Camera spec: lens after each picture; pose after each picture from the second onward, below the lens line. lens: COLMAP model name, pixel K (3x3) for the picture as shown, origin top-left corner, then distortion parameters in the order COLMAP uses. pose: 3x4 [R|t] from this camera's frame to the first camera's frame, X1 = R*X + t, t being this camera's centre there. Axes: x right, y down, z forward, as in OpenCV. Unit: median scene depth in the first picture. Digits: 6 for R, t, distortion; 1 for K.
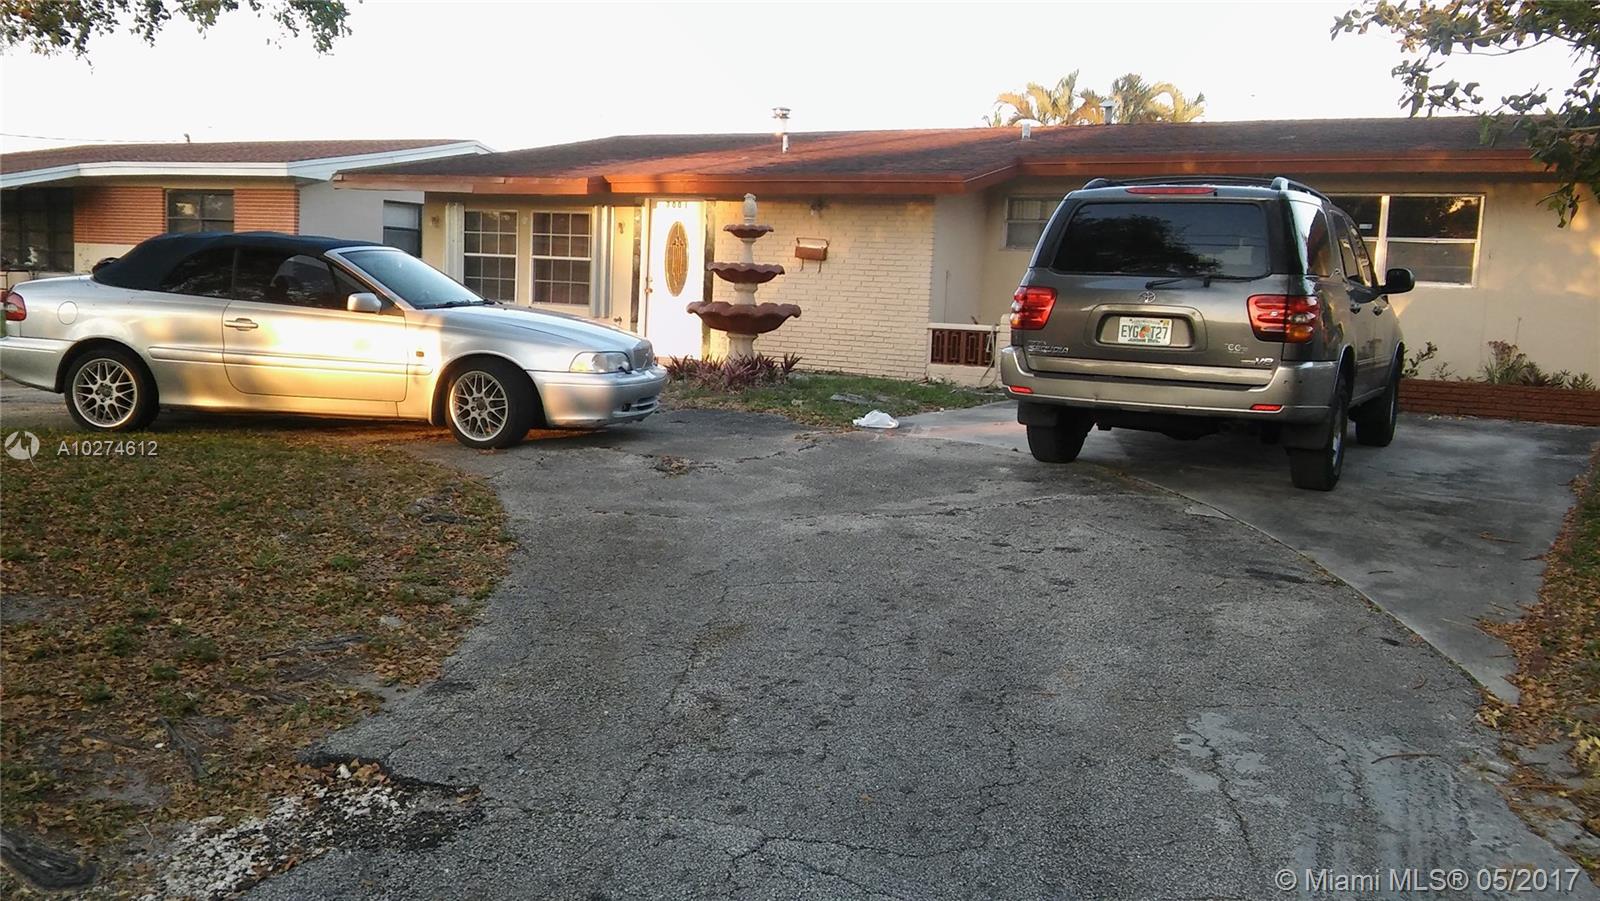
lens RADIAL K [[1425.3, 0, 800.0], [0, 1425.3, 450.5], [0, 0, 1]] dist [0.118708, -0.243179]
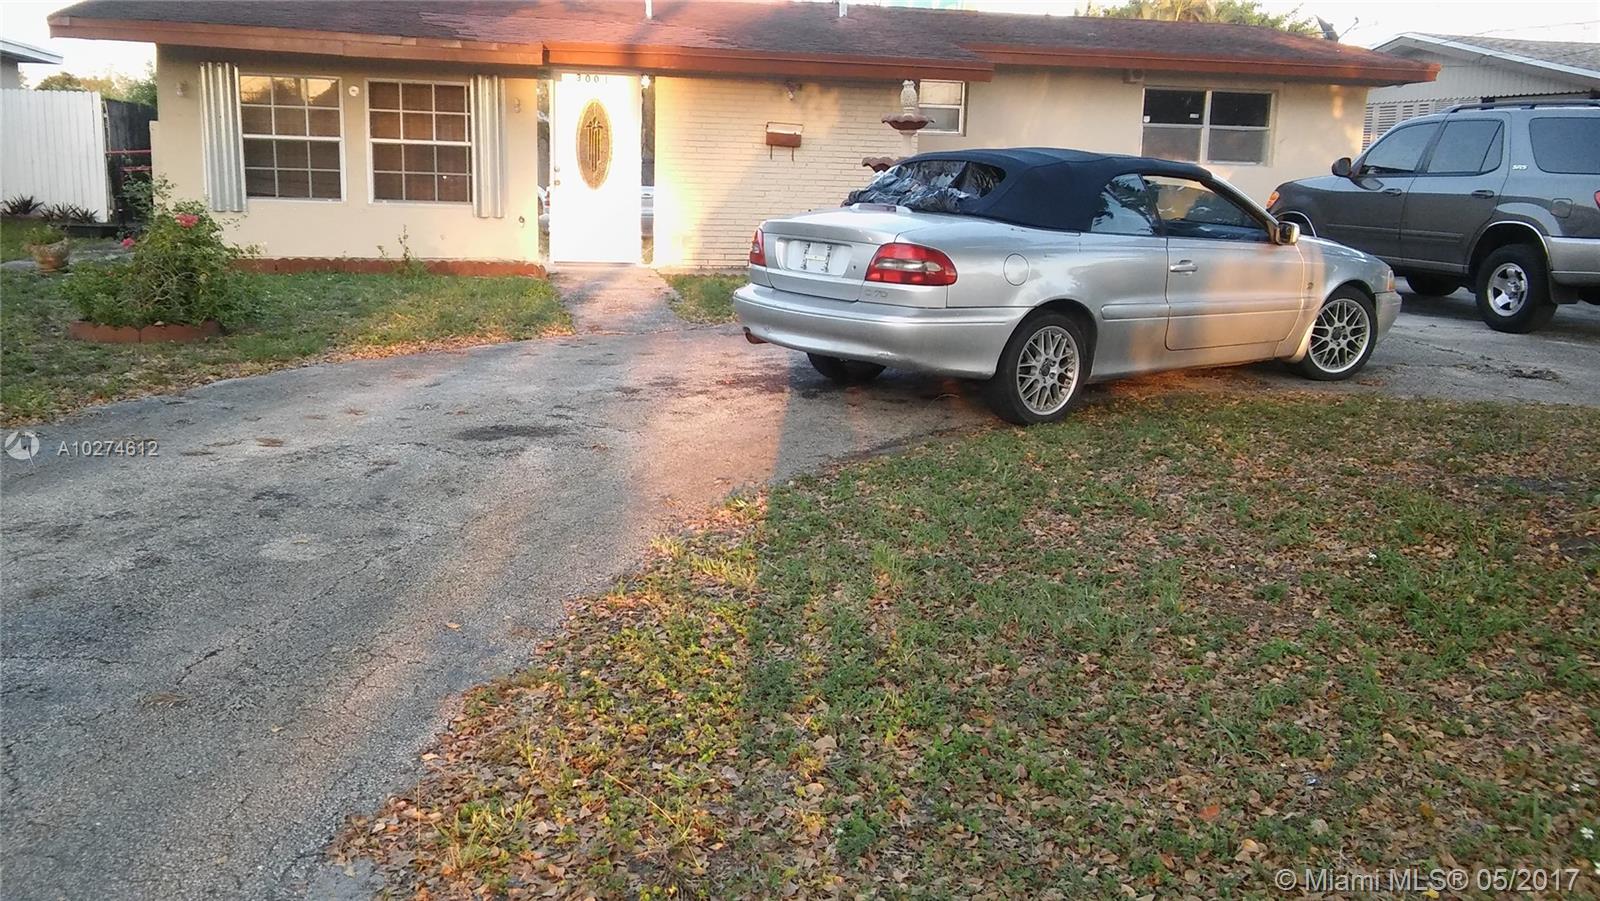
lens RADIAL K [[1425.3, 0, 800.0], [0, 1425.3, 450.5], [0, 0, 1]] dist [0.118708, -0.243179]
pose [[0.705990, -0.159586, 0.690008, -0.657453], [0.084748, 0.986318, 0.141405, -0.069636], [-0.703133, -0.041353, 0.709855, 0.326509]]
